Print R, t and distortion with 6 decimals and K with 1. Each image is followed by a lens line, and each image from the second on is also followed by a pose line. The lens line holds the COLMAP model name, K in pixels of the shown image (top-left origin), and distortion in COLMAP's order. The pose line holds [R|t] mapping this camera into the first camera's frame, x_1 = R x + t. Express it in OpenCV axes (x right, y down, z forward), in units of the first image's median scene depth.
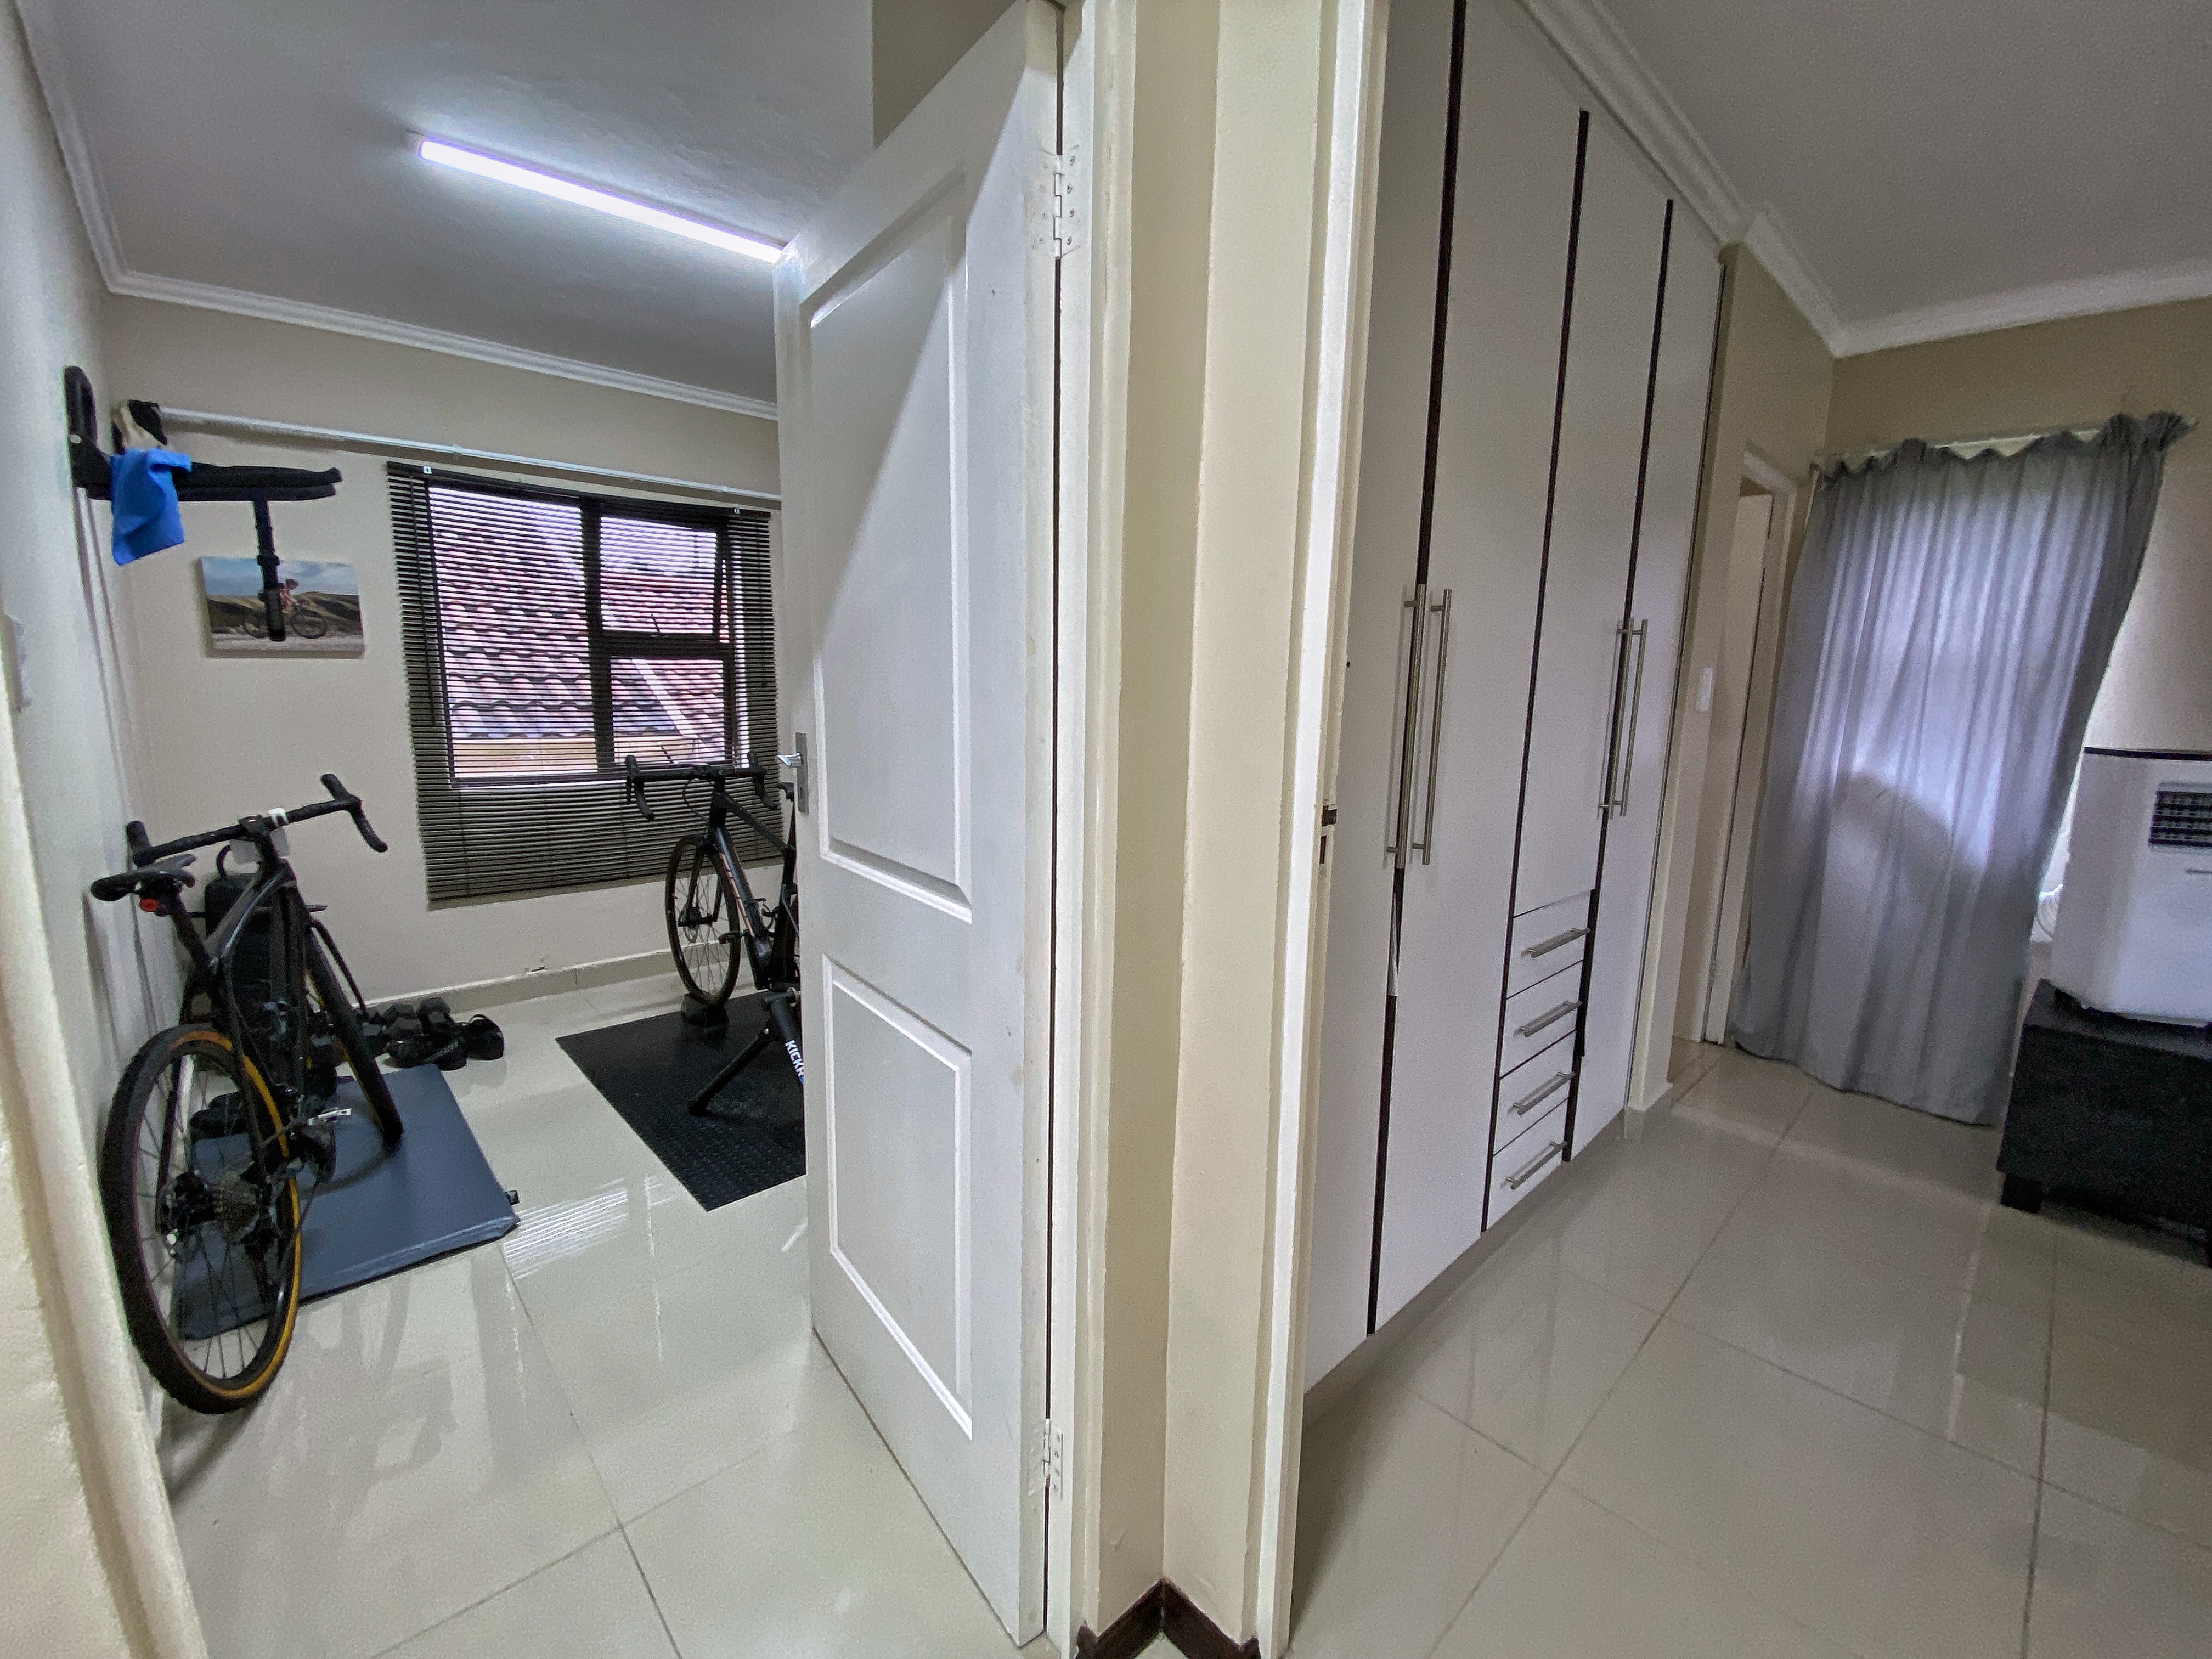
lens RADIAL K [[900.0, 0, 1109.1], [0, 900.0, 834.0], [0, 0, 1]] dist [0.000775, -0.011178]
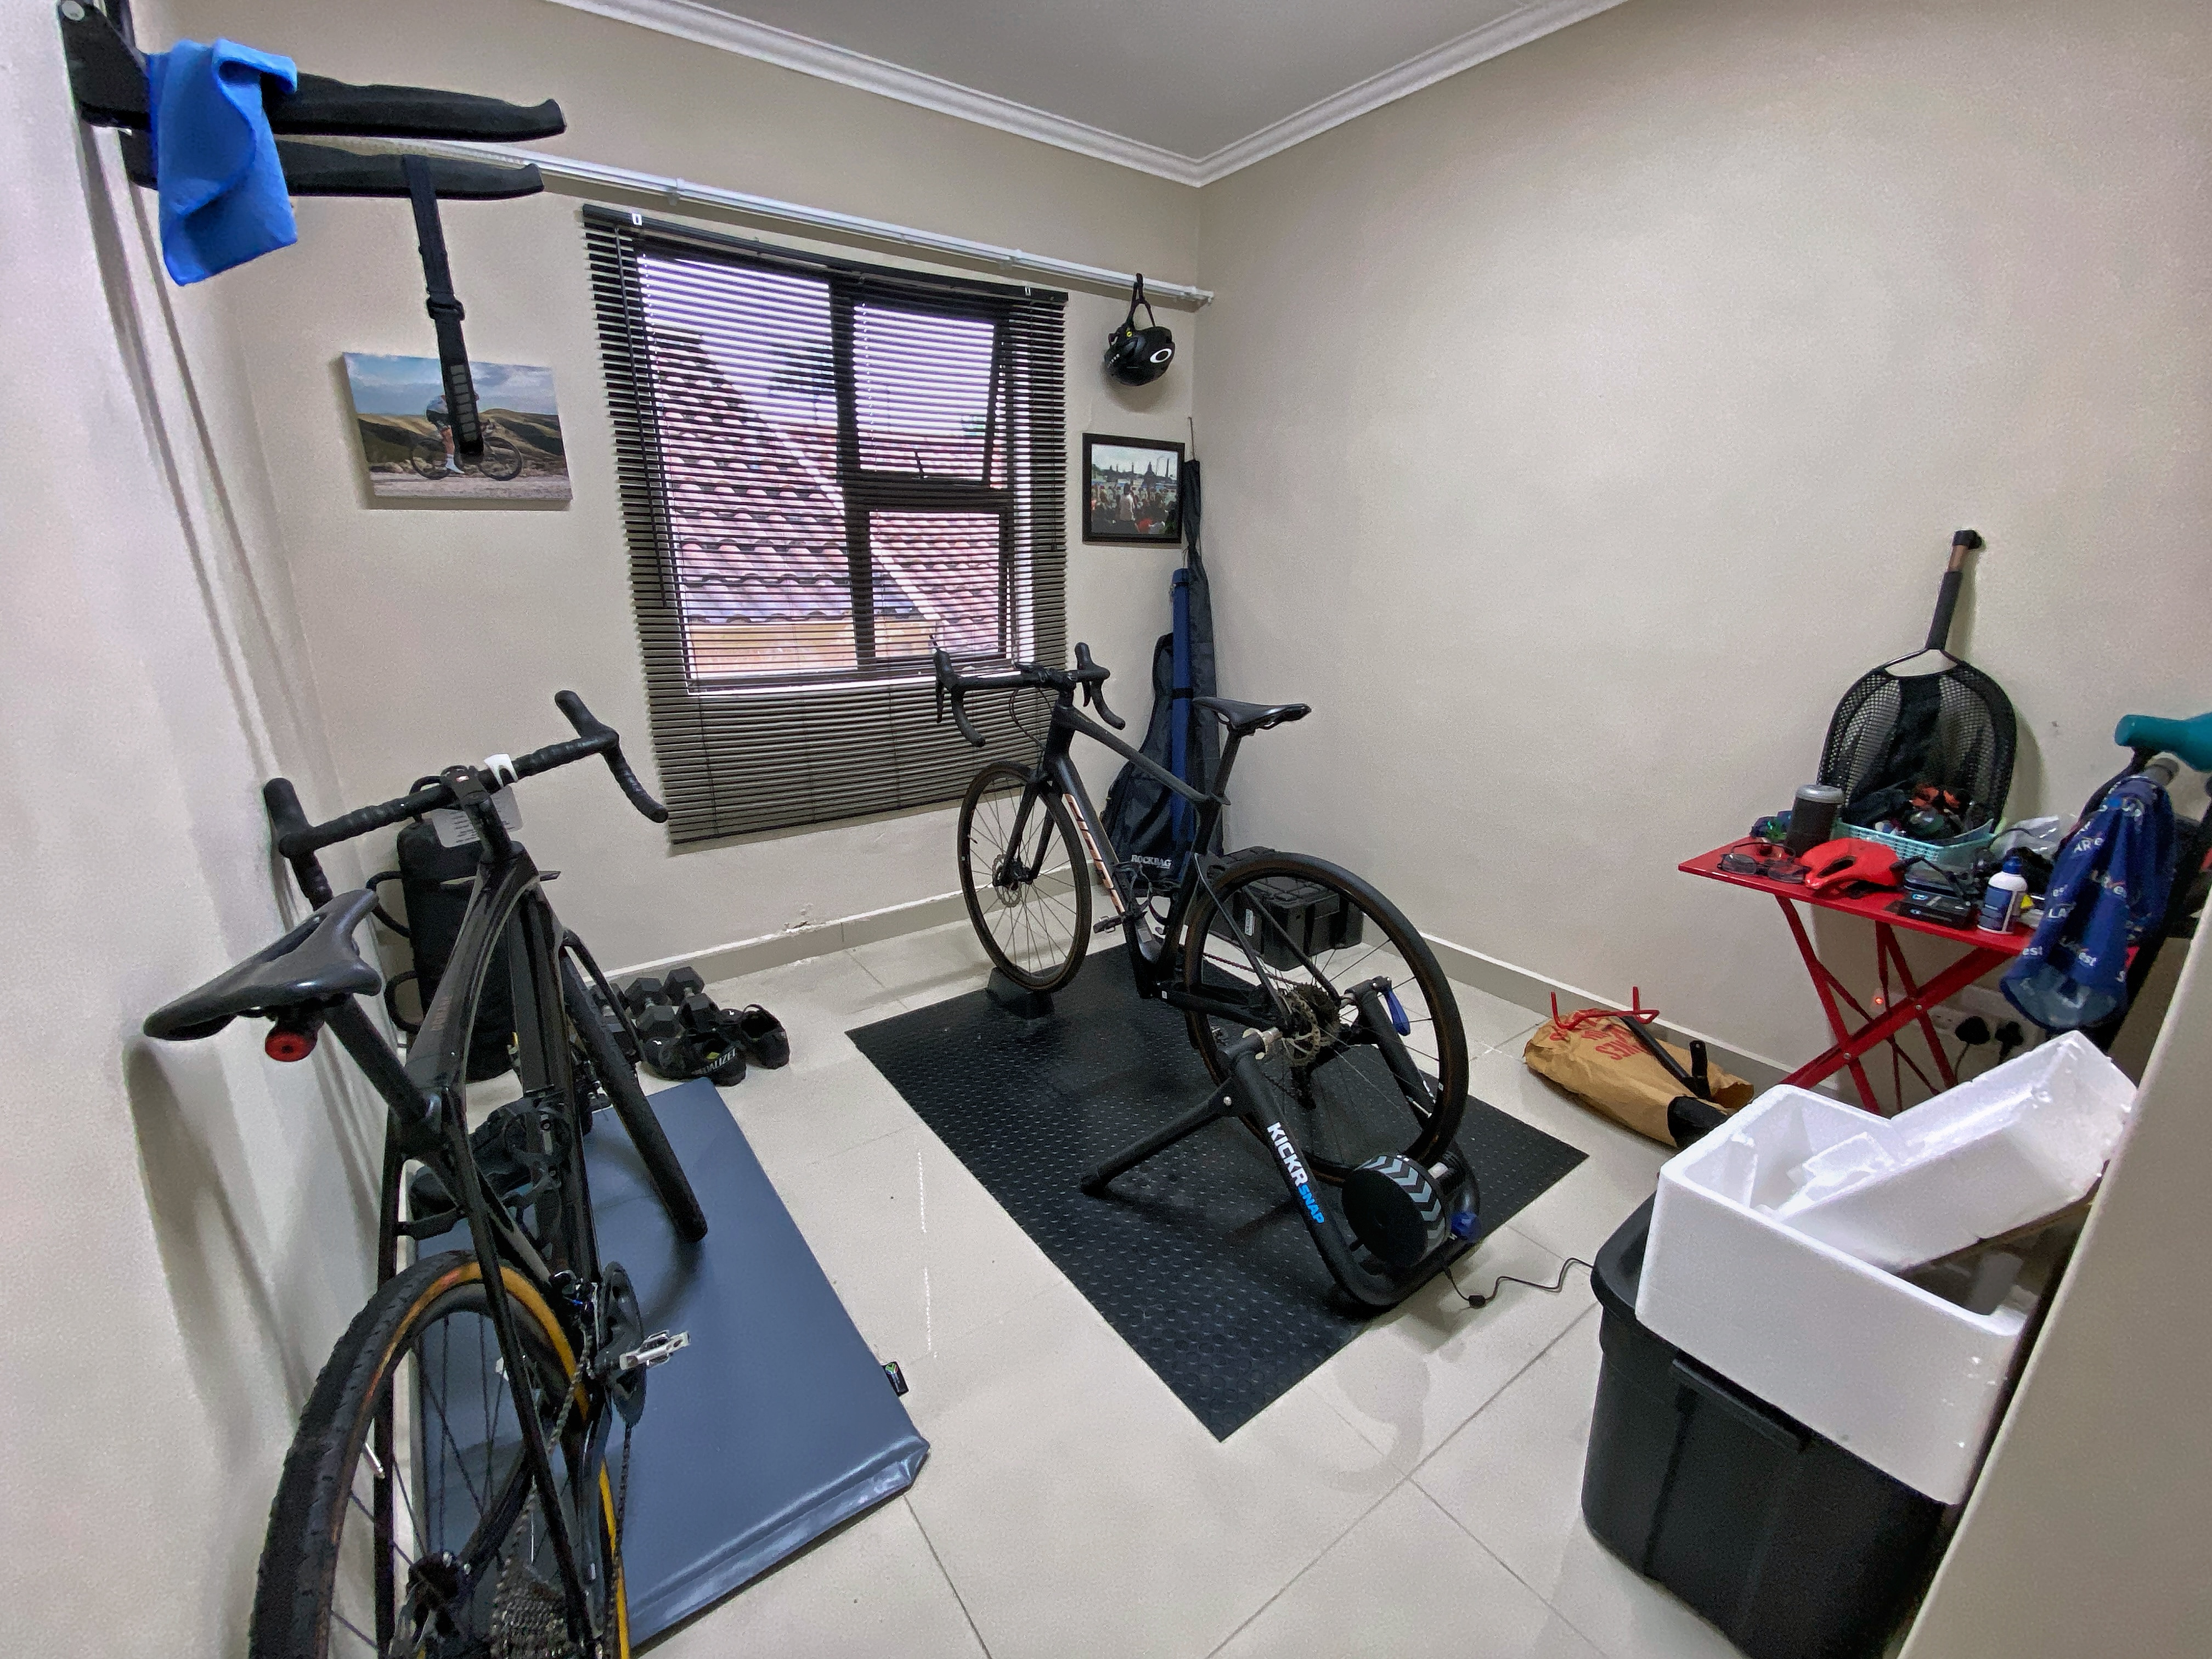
lens RADIAL K [[891.5, 0, 1106.0], [0, 891.5, 829.5], [0, 0, 1]] dist [0.009912, -0.014218]
pose [[0.992774, 0.023816, -0.117609, -0.342989], [-0.007721, 0.990754, 0.135451, -0.047362], [0.119748, -0.133564, 0.983779, 0.341316]]
